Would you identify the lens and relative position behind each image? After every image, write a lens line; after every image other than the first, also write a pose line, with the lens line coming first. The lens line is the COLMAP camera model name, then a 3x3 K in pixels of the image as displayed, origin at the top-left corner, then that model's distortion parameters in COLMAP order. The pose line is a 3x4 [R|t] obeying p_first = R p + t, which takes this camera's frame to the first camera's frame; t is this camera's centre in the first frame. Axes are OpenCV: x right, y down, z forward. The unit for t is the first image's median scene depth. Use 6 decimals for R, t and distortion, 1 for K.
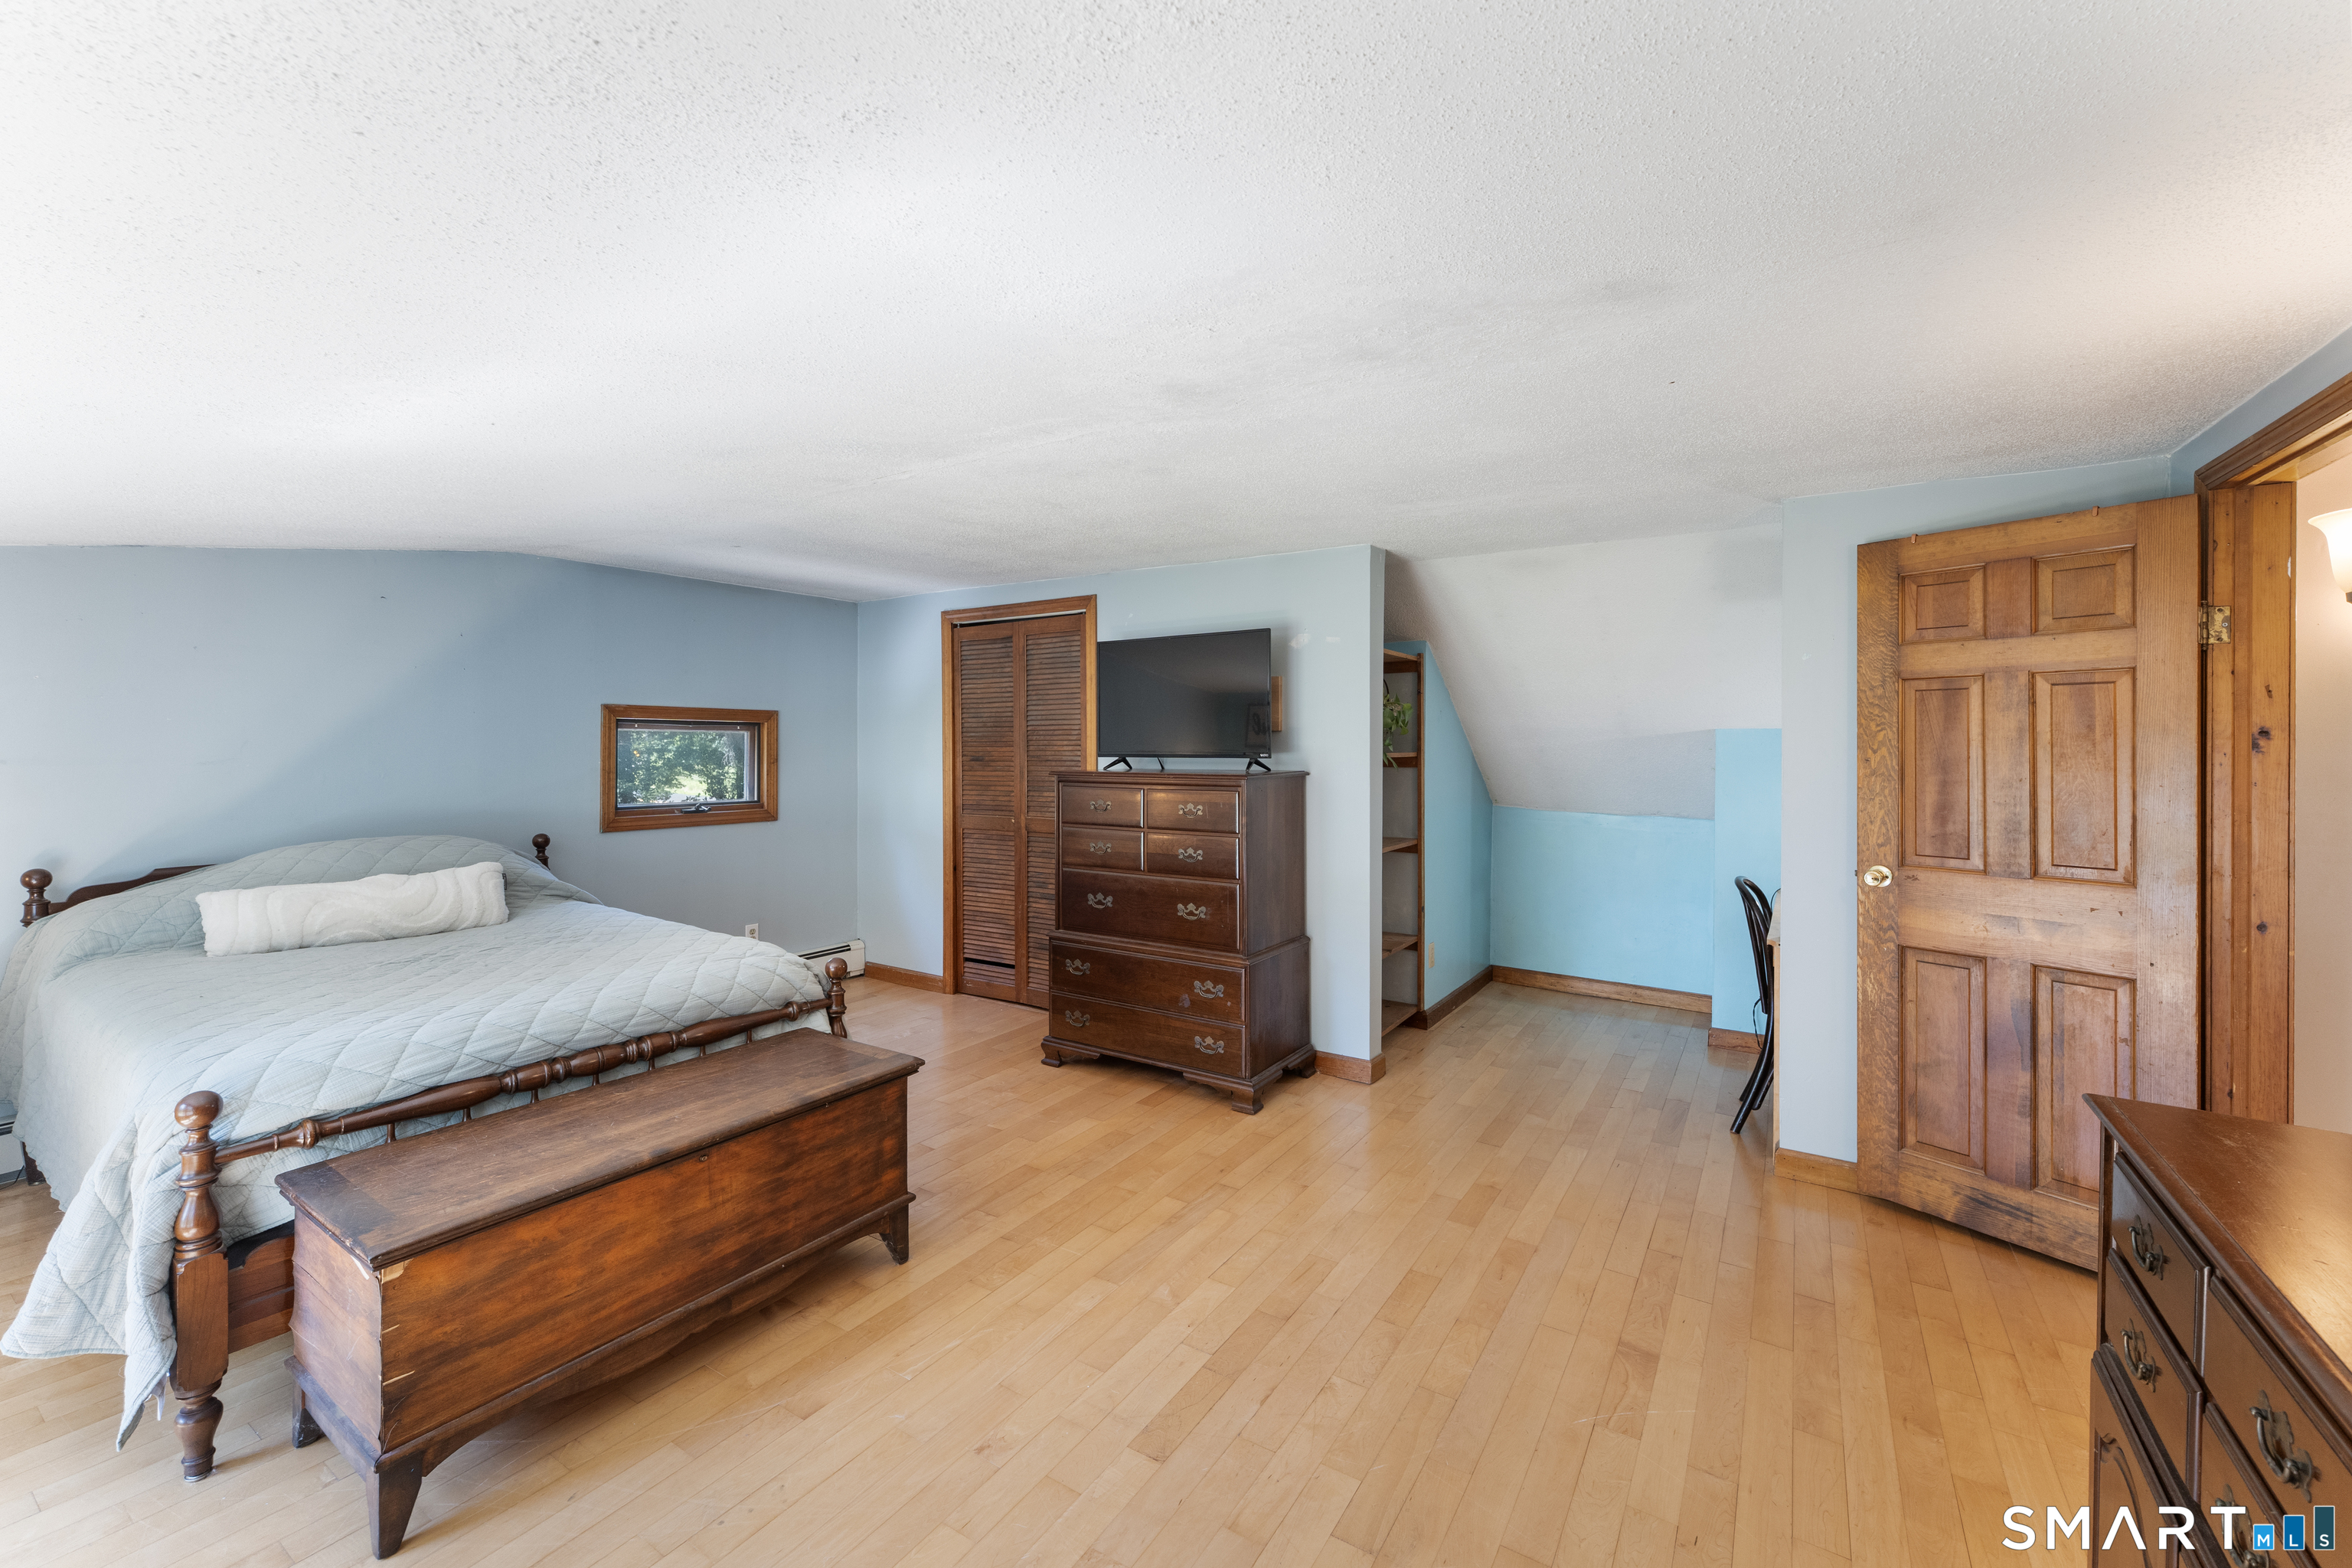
lens RADIAL K [[953.4, 0, 1199.2], [0, 953.4, 740.7], [0, 0, 1]] dist [-0.000182, -0.000803]
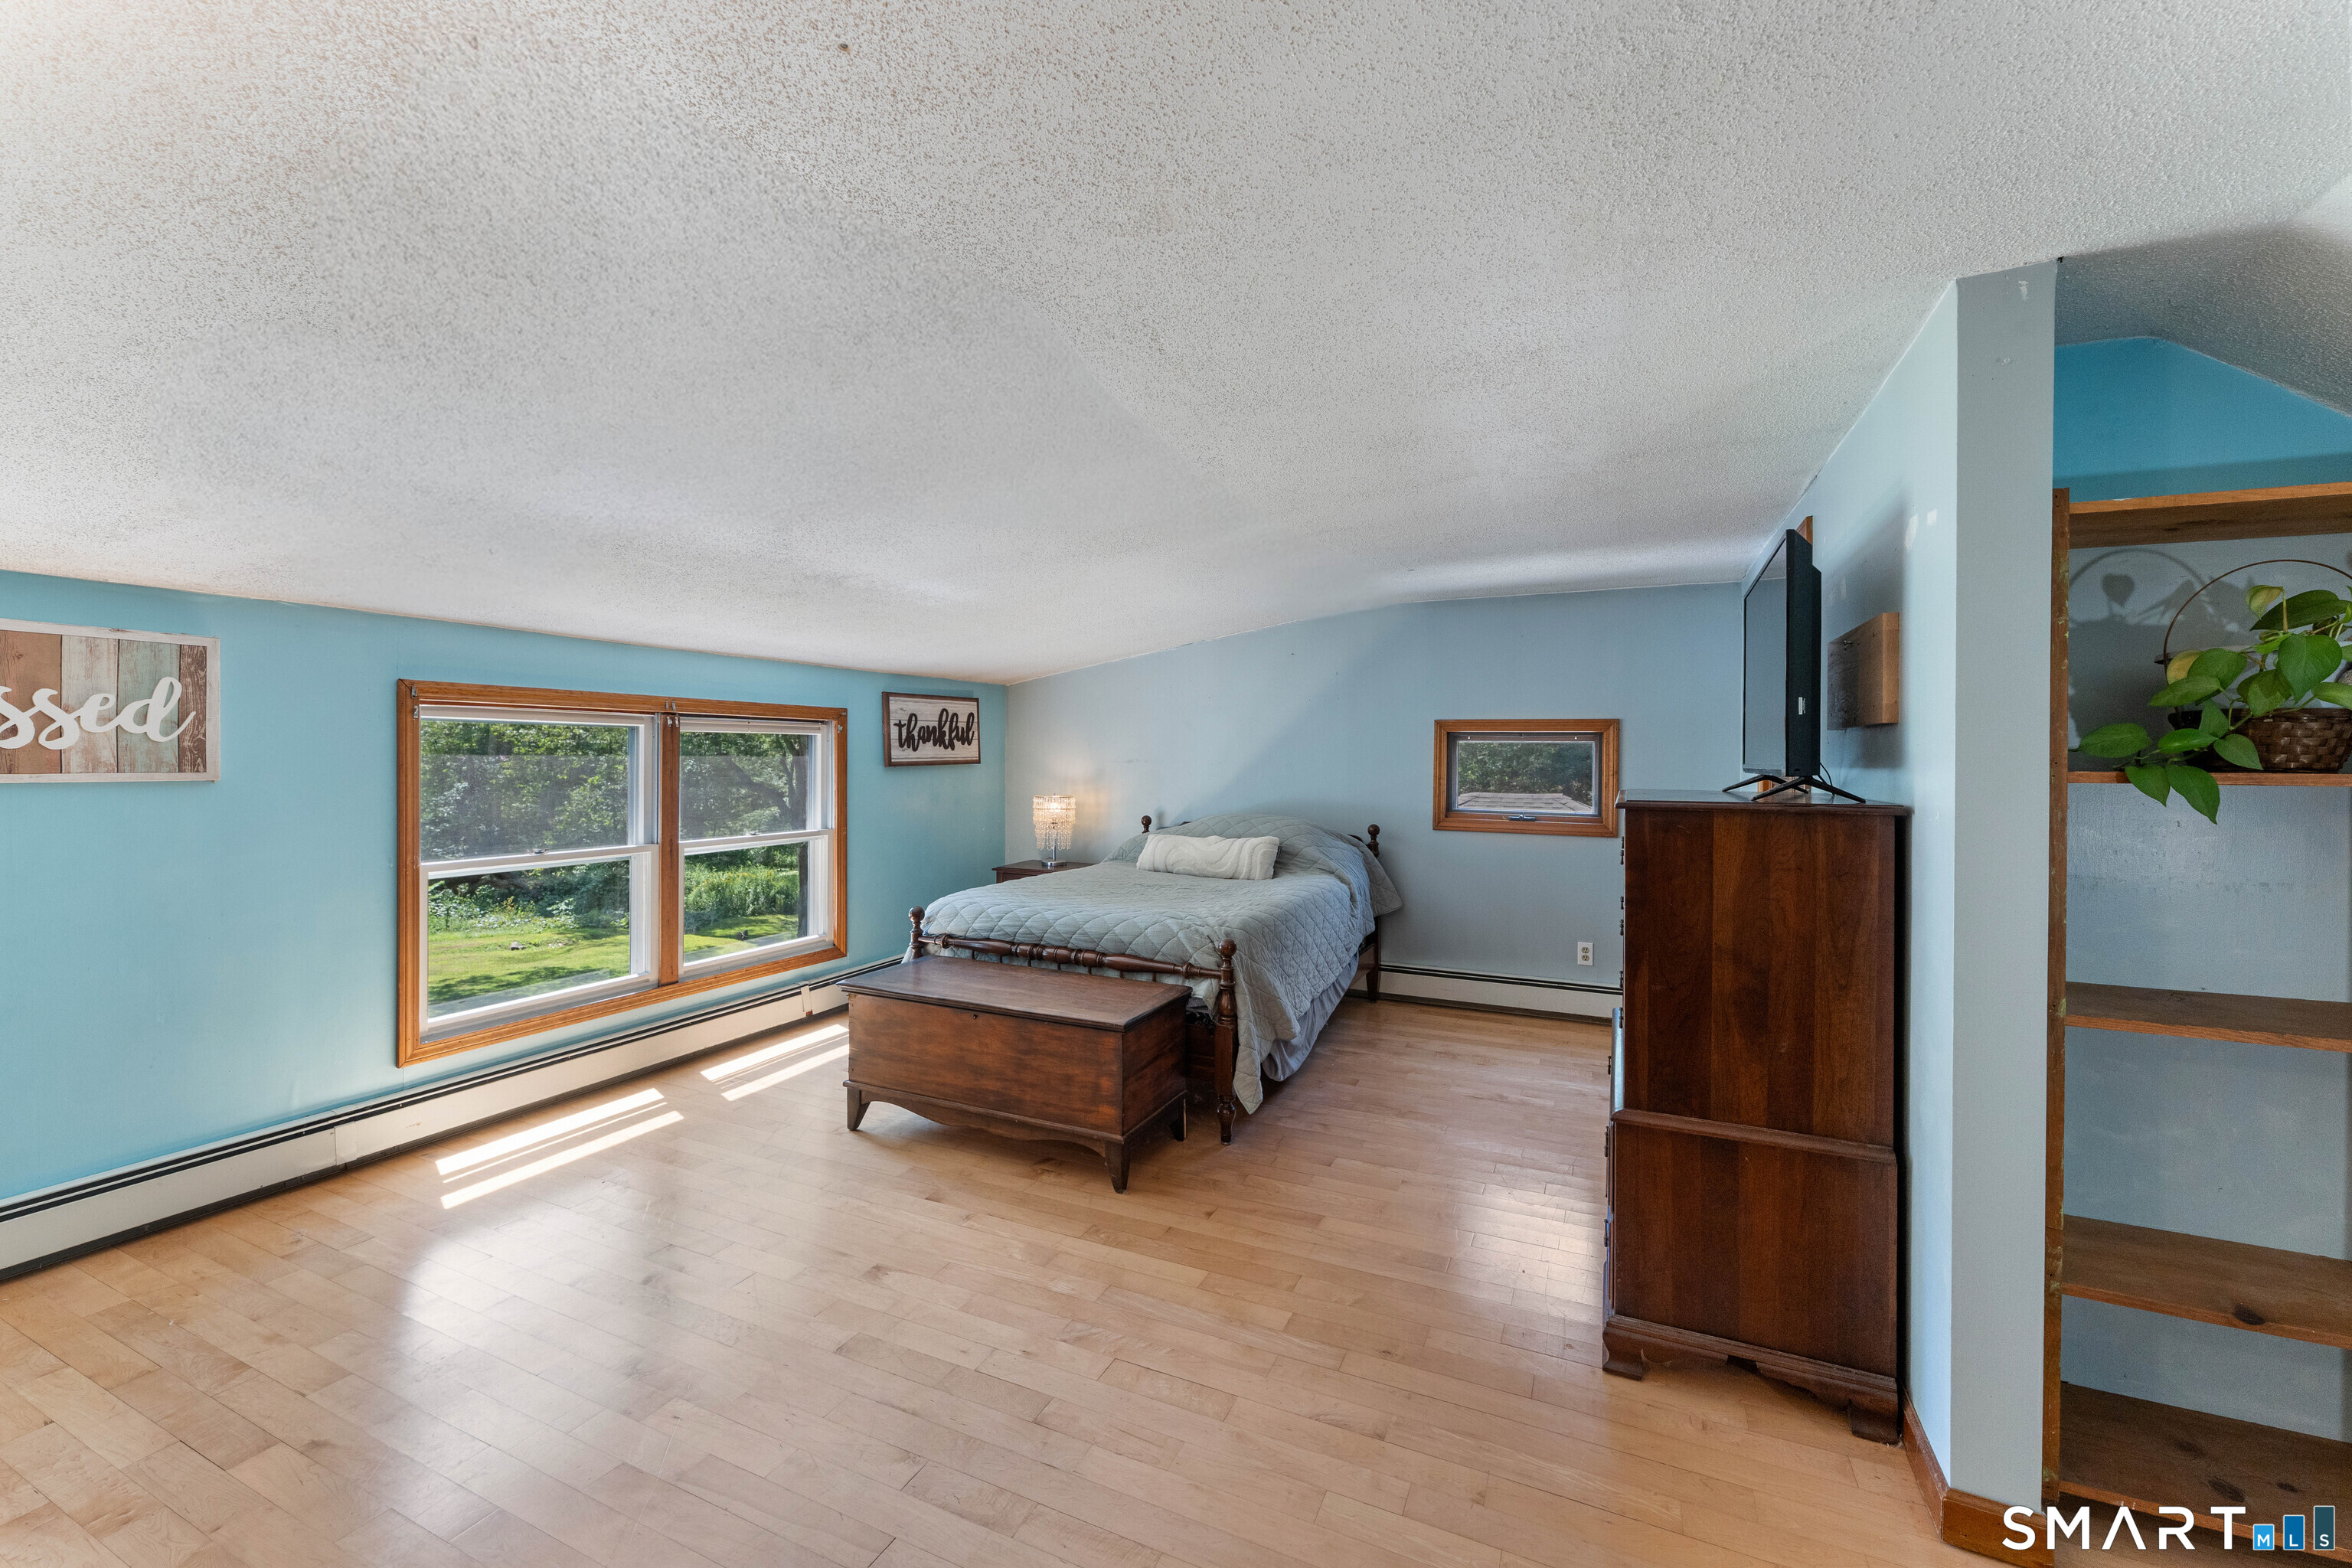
lens RADIAL K [[953.4, 0, 1178.1], [0, 953.4, 768.6], [0, 0, 1]] dist [-0.000182, -0.000803]
pose [[0.128516, 0.014681, -0.991599, 0.923103], [-0.004248, 0.999889, 0.014253, 0.012618], [0.991698, 0.002381, 0.128564, 0.999838]]
